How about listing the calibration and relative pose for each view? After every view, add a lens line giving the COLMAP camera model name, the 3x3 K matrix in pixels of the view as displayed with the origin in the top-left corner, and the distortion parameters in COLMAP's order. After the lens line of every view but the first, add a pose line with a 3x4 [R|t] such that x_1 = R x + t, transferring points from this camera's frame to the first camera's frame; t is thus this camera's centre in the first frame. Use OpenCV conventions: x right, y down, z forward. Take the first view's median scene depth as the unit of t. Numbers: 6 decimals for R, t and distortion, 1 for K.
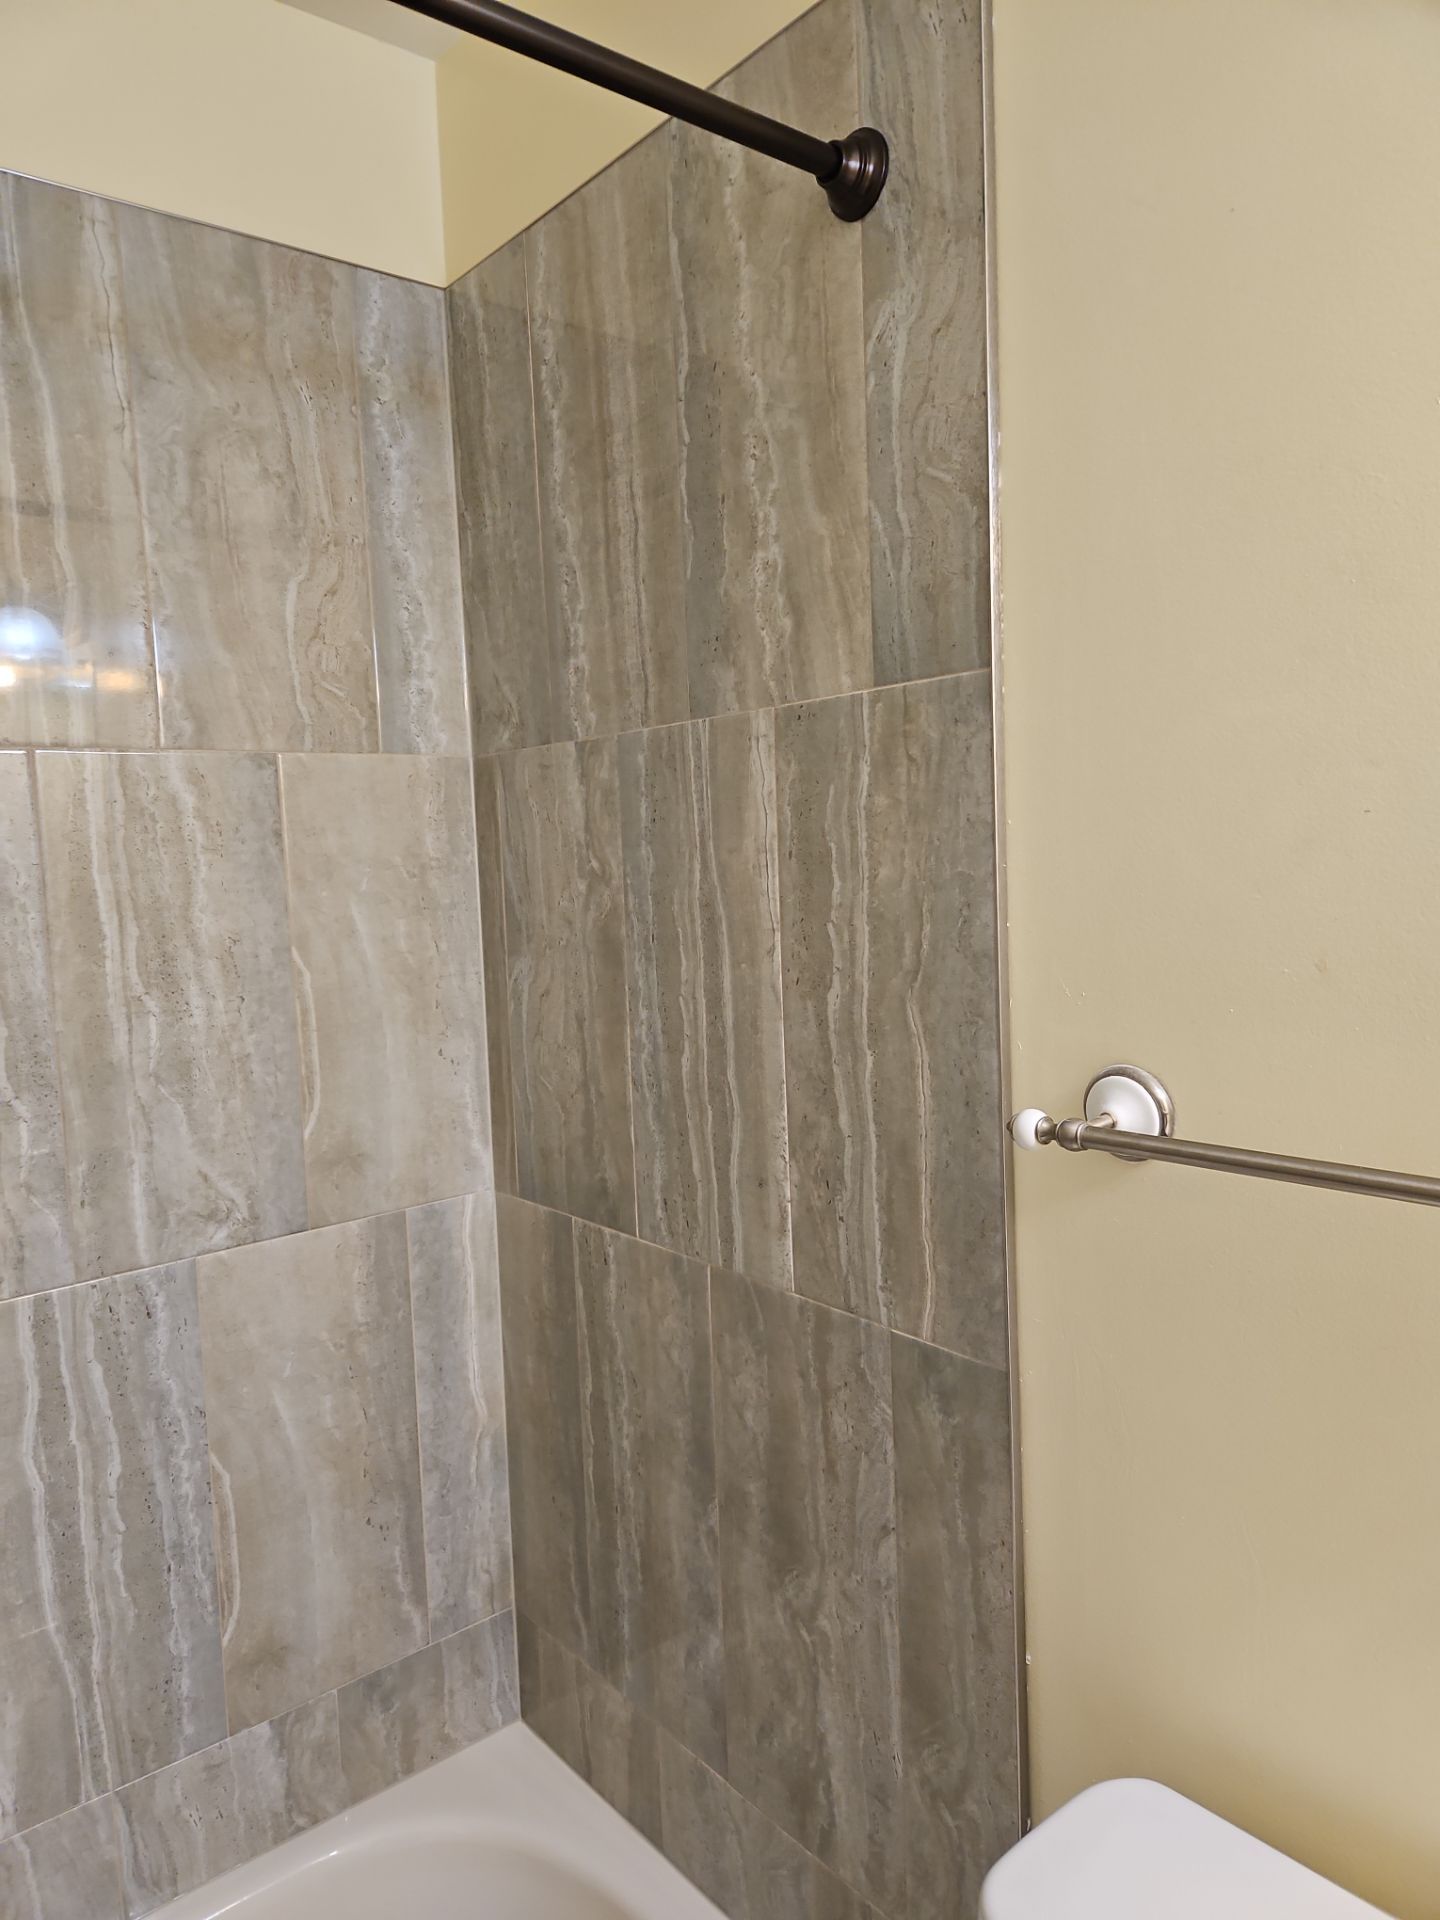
lens RADIAL K [[1301.3, 0, 707.7], [0, 1301.3, 951.3], [0, 0, 1]] dist [0.069799, -0.058734]
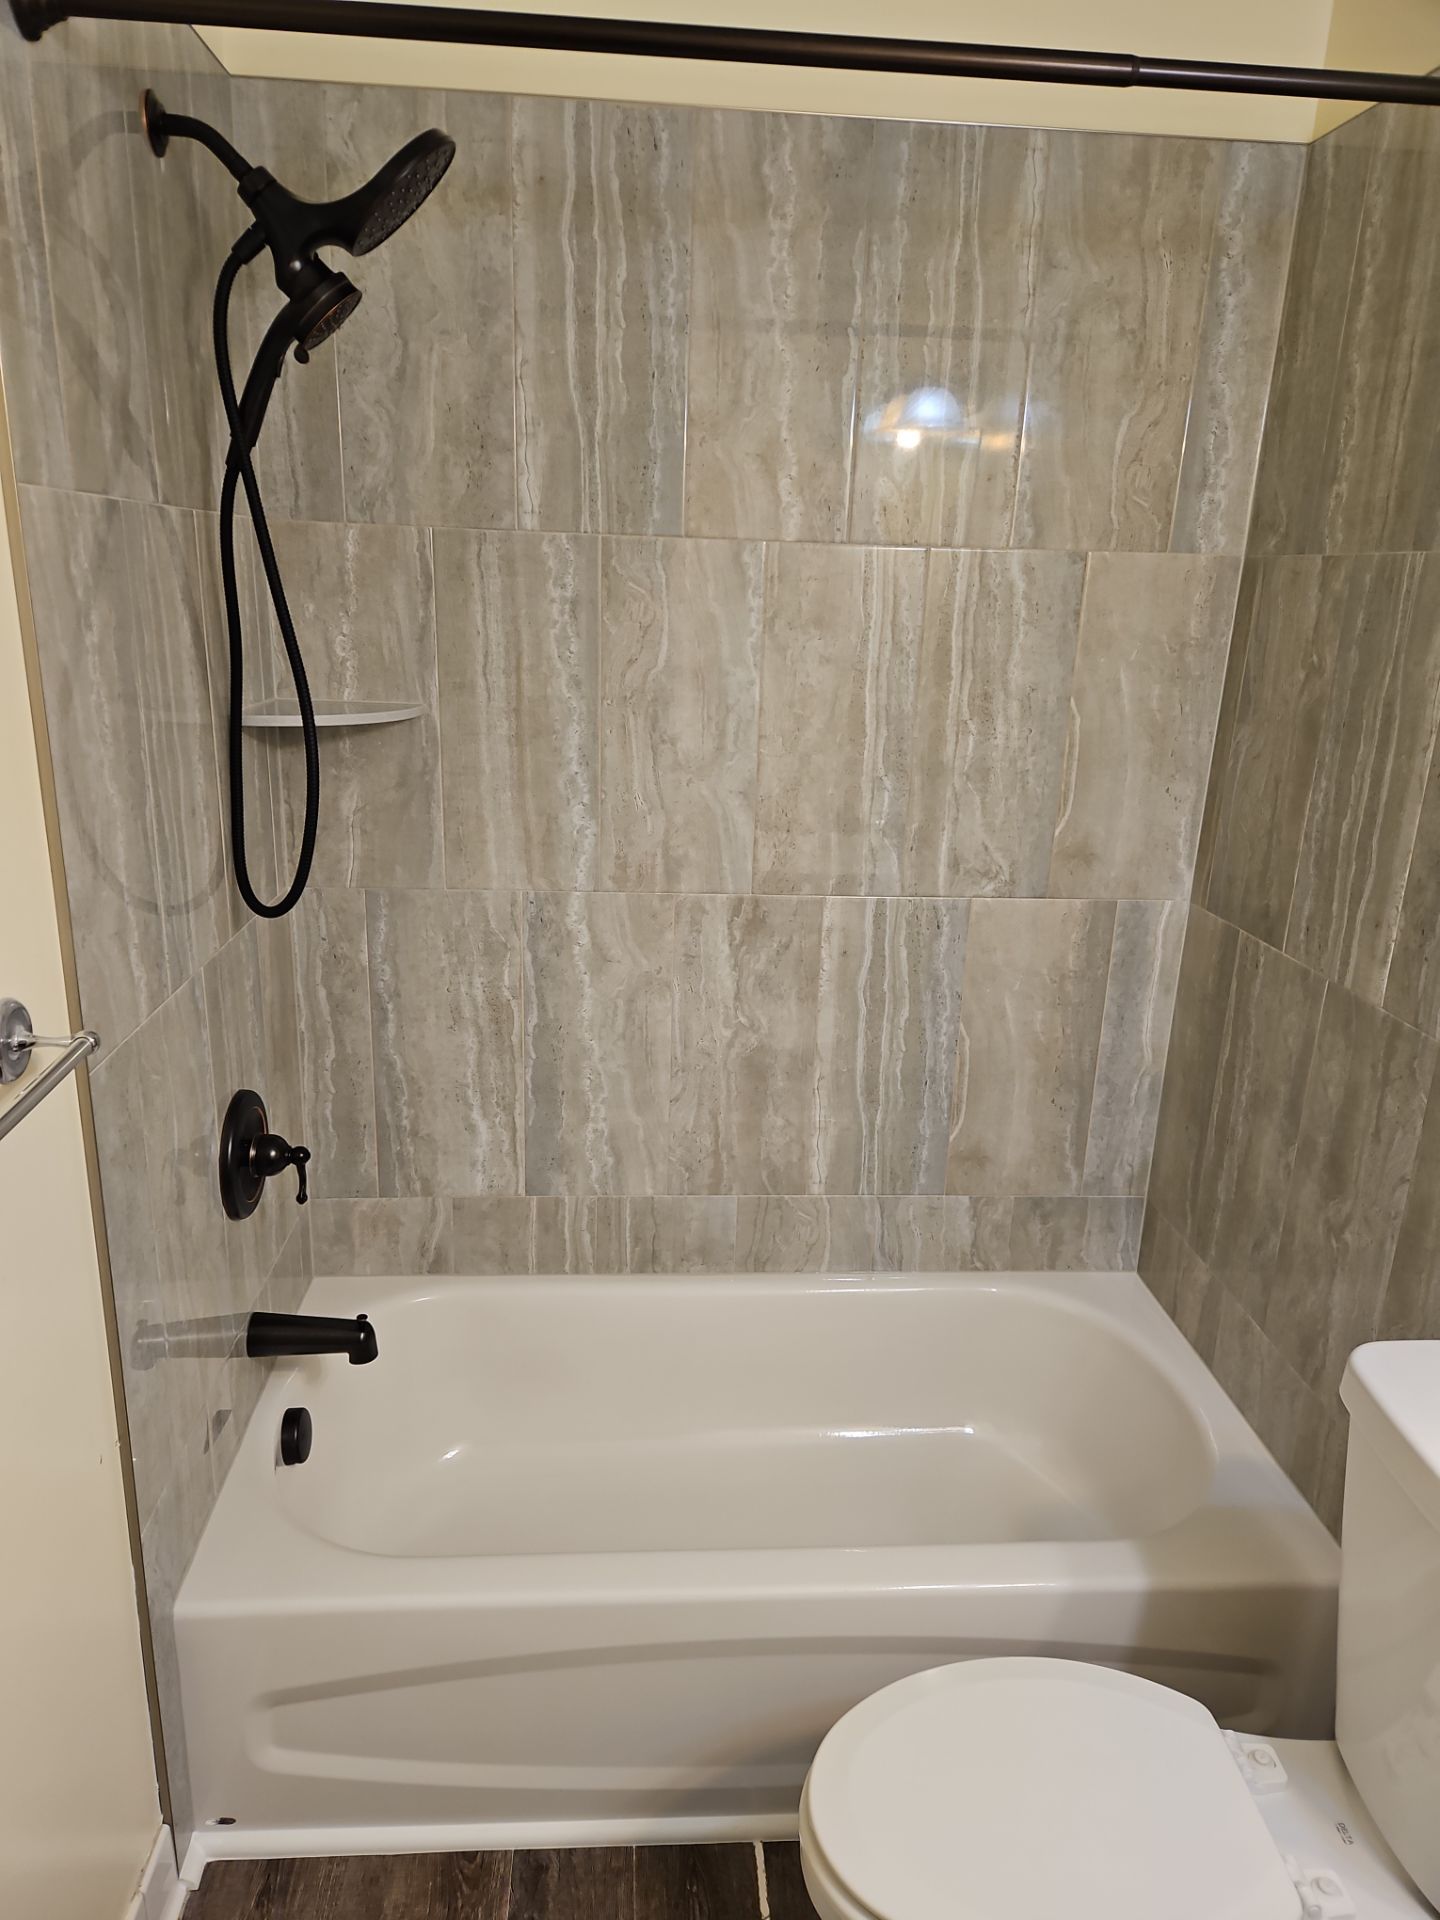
lens RADIAL K [[1301.3, 0, 684.7], [0, 1301.3, 976.4], [0, 0, 1]] dist [0.069799, -0.058734]
pose [[0.807041, 0.236699, -0.540978, 0.181980], [-0.108748, 0.960051, 0.257828, -0.034346], [0.580395, -0.149248, 0.800542, -0.416041]]
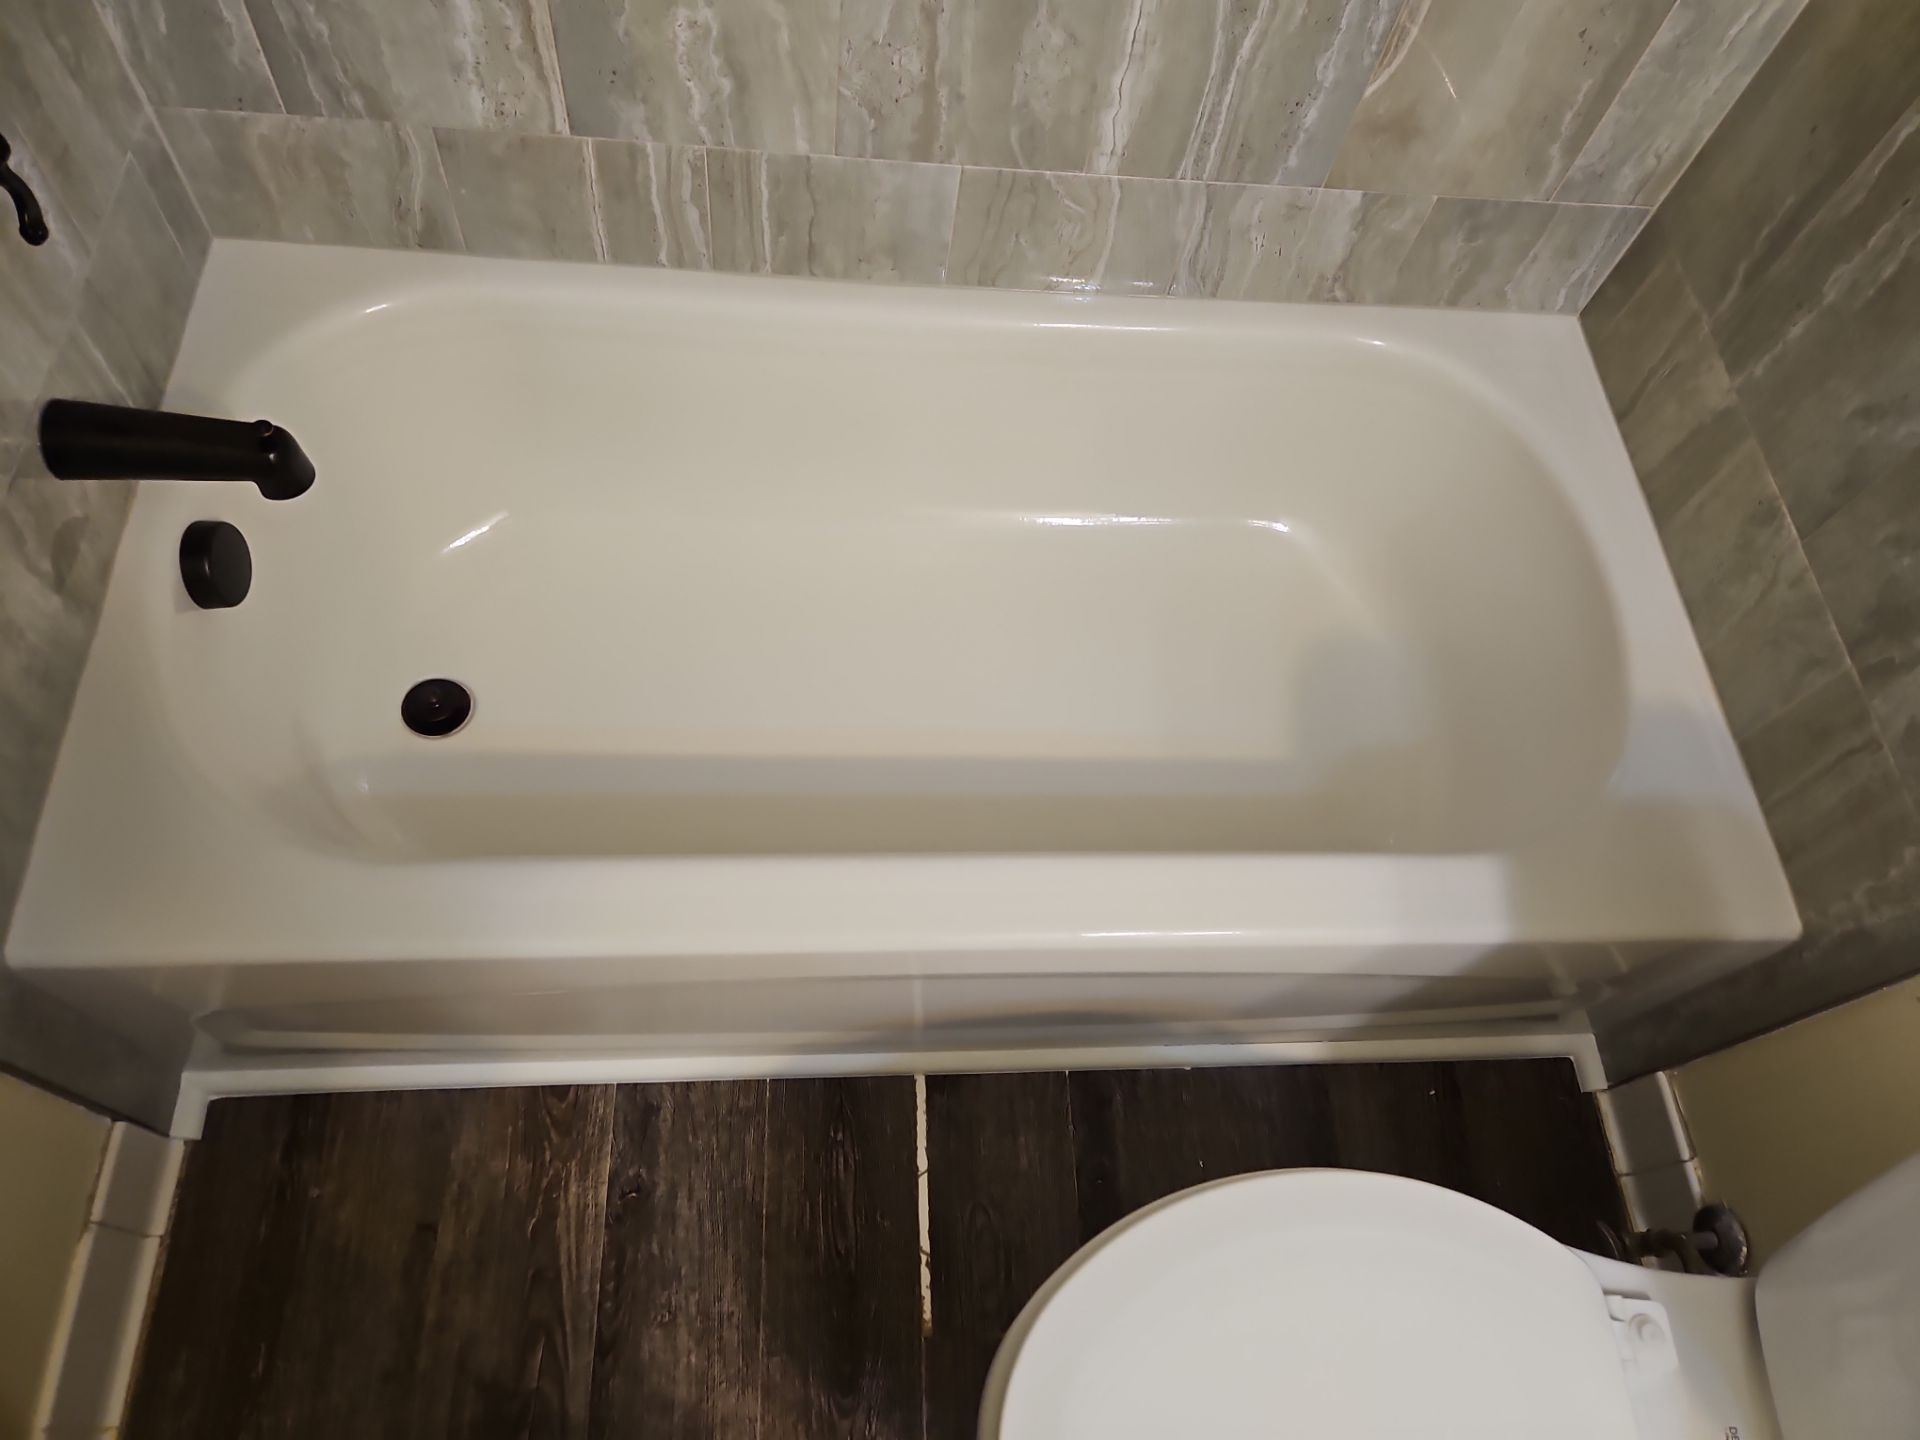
lens RADIAL K [[1301.3, 0, 965.2], [0, 1301.3, 720.7], [0, 0, 1]] dist [0.069799, -0.058734]
pose [[0.800444, 0.579752, -0.152239, -0.212875], [-0.203058, 0.501235, 0.841148, 0.064018], [0.563965, -0.642379, 0.518934, 0.159222]]
